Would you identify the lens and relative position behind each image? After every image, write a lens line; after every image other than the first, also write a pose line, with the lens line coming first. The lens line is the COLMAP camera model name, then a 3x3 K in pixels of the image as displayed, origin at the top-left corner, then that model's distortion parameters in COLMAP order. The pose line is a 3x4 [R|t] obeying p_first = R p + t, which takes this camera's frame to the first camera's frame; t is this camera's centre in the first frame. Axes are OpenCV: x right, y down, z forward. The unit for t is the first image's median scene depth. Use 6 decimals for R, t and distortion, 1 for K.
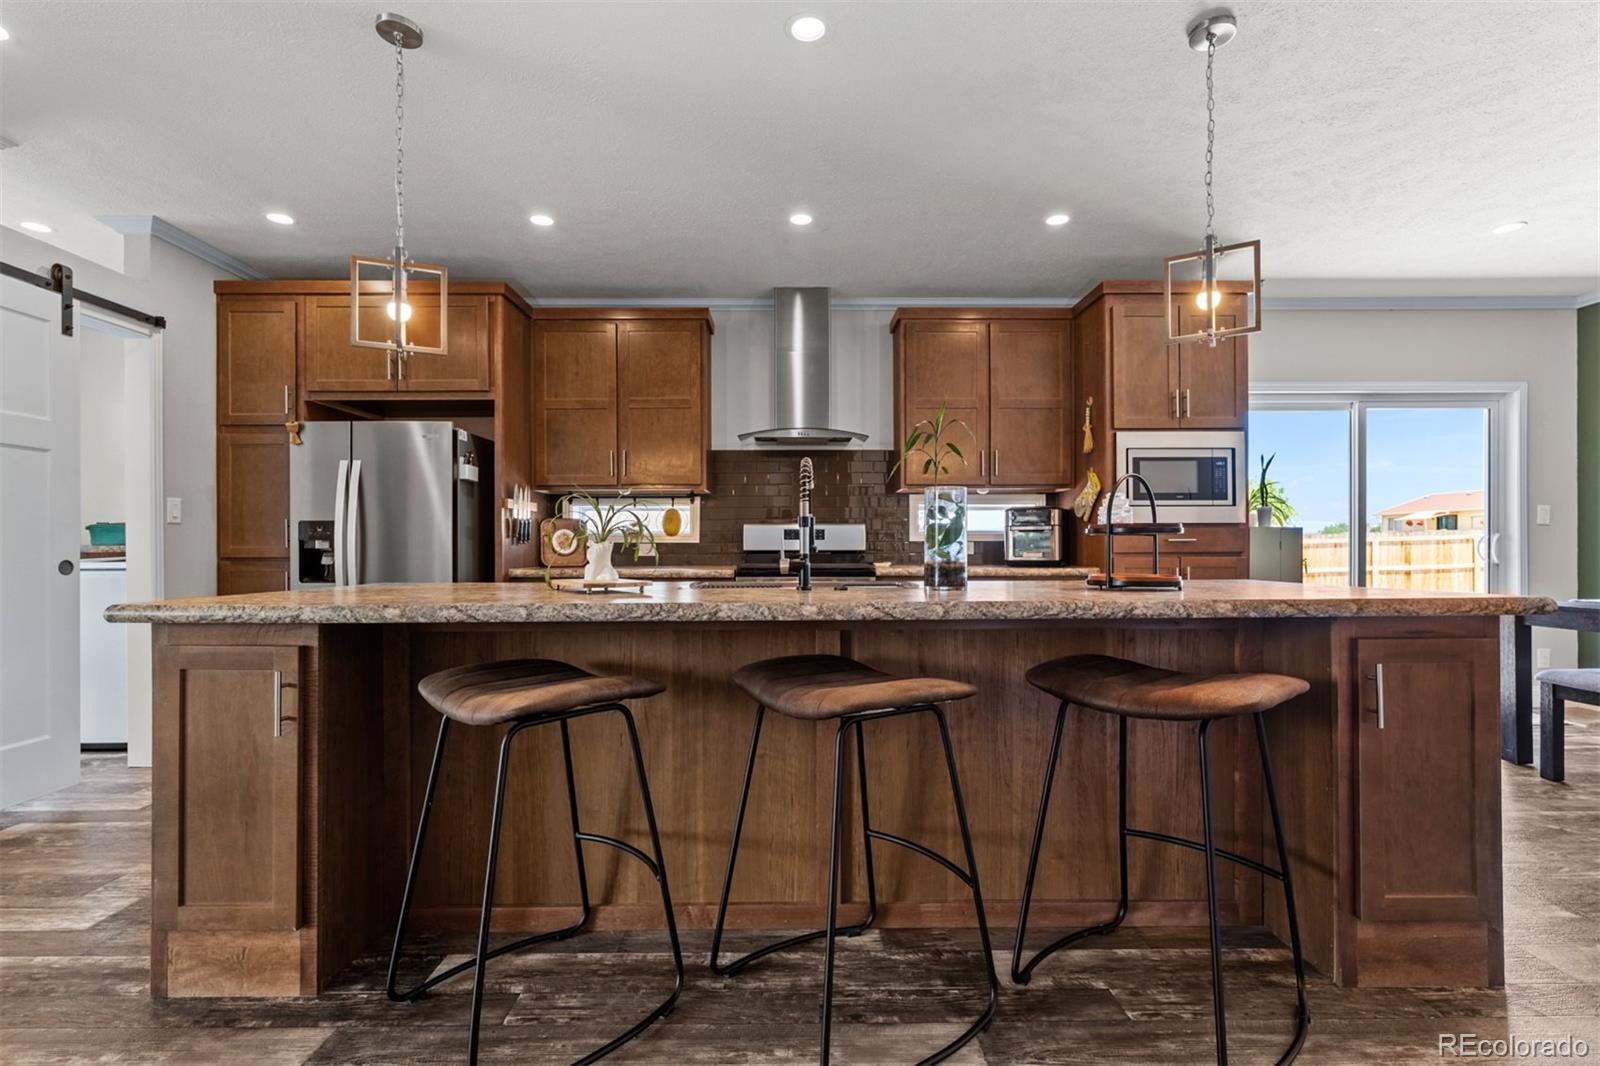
lens RADIAL K [[724.0, 0, 796.2], [0, 724.0, 540.6], [0, 0, 1]] dist [-0.004178, -0.000563]
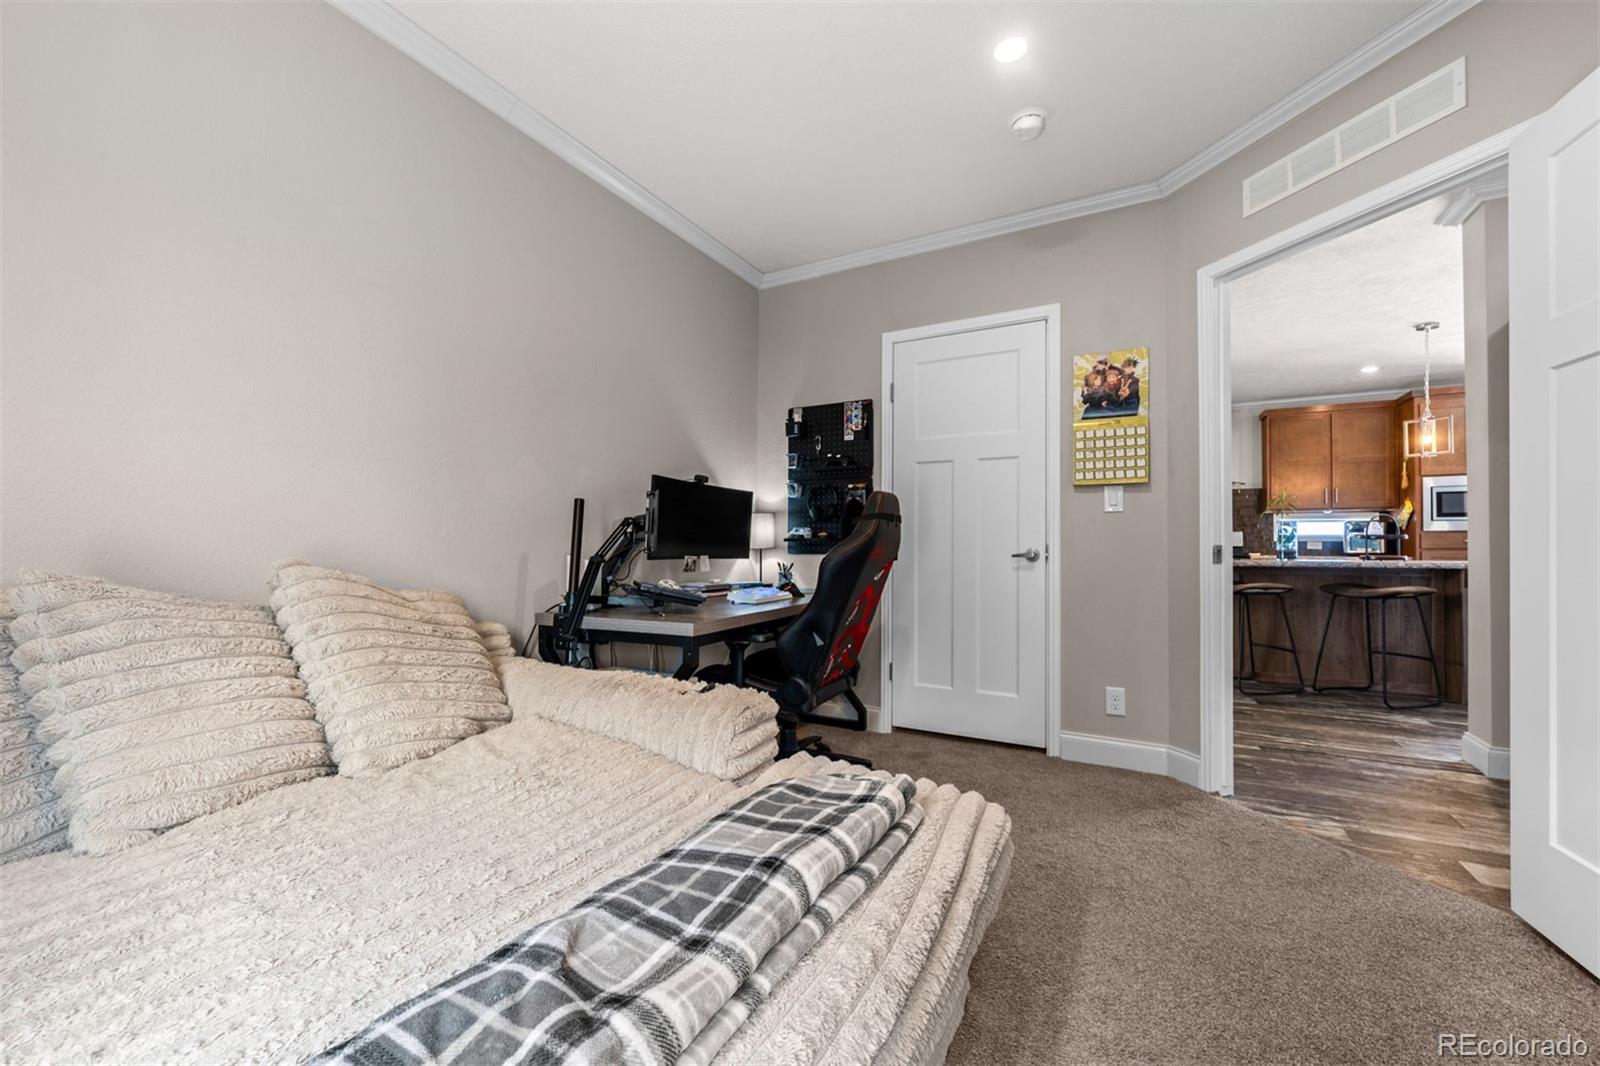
lens RADIAL K [[628.8, 0, 798.1], [0, 628.8, 536.9], [0, 0, 1]] dist [0.000009, -0.000075]
pose [[0.876472, -0.001589, -0.481450, -0.225762], [-0.000276, 0.999993, -0.003804, -0.006332], [0.481453, 0.003467, 0.876465, -1.683161]]
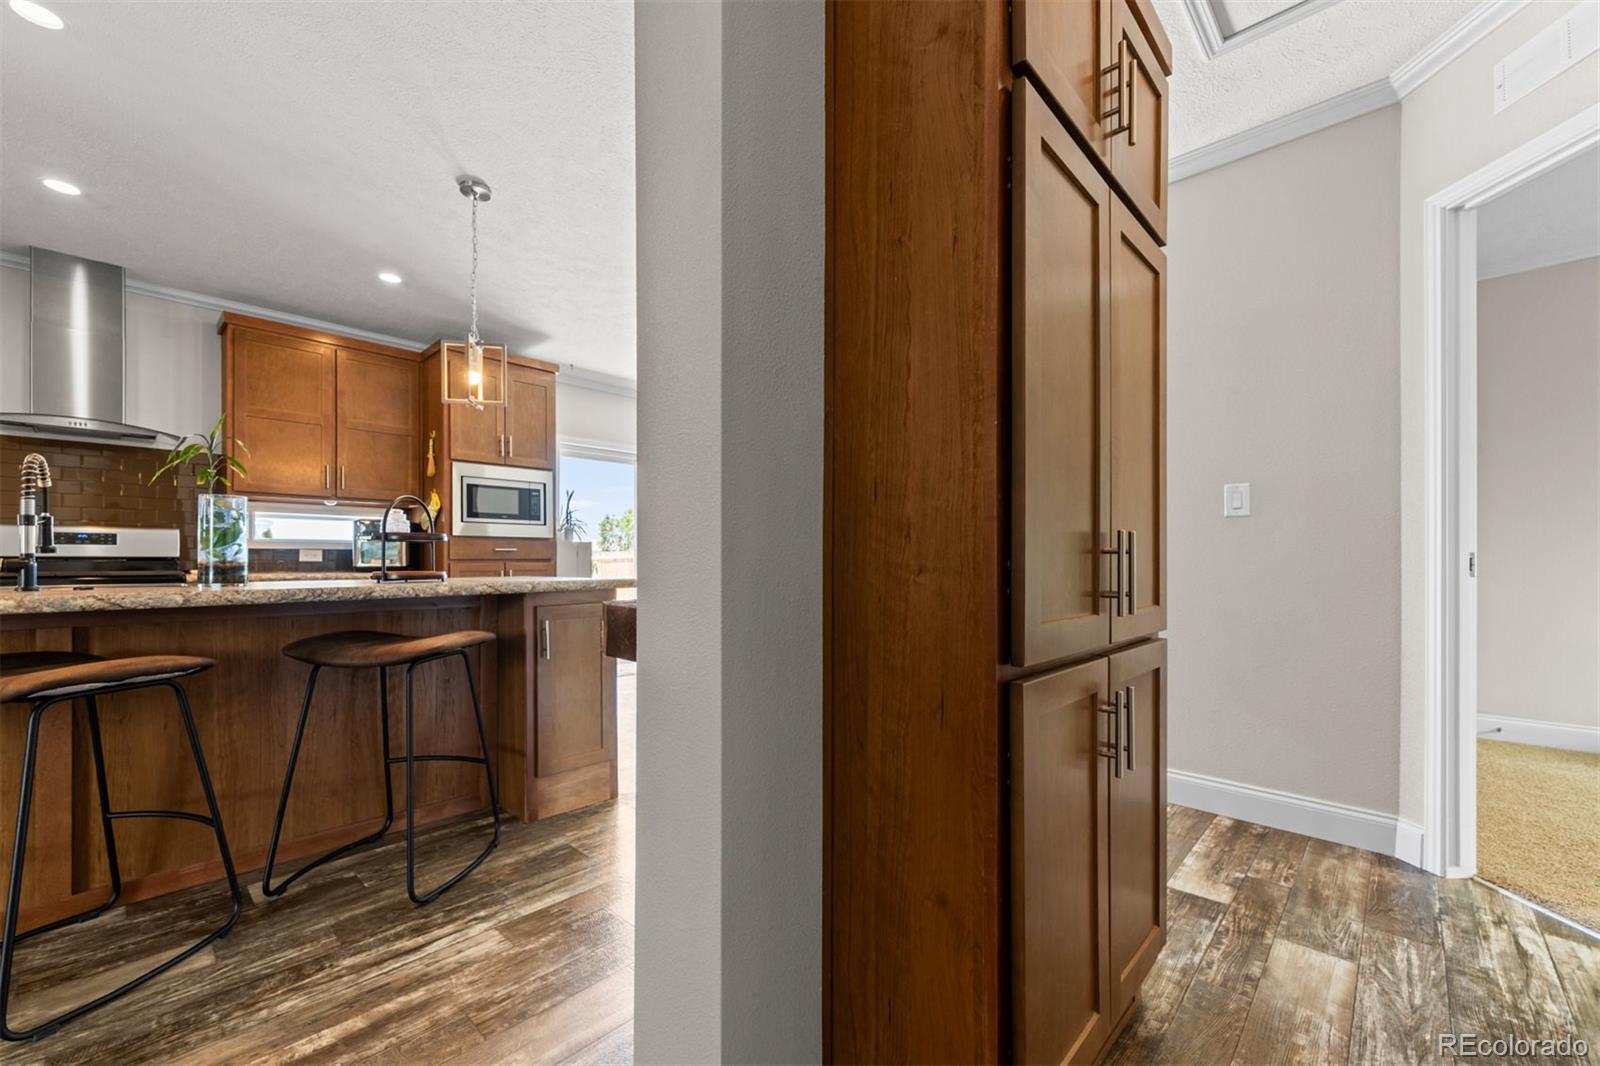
lens RADIAL K [[638.5, 0, 793.0], [0, 638.5, 557.3], [0, 0, 1]] dist [-0.000086, -0.000388]
pose [[0.694555, 0.004699, 0.719424, 0.101459], [-0.007228, 0.999974, 0.000447, 0.014711], [-0.719403, -0.005511, 0.694571, -0.304534]]
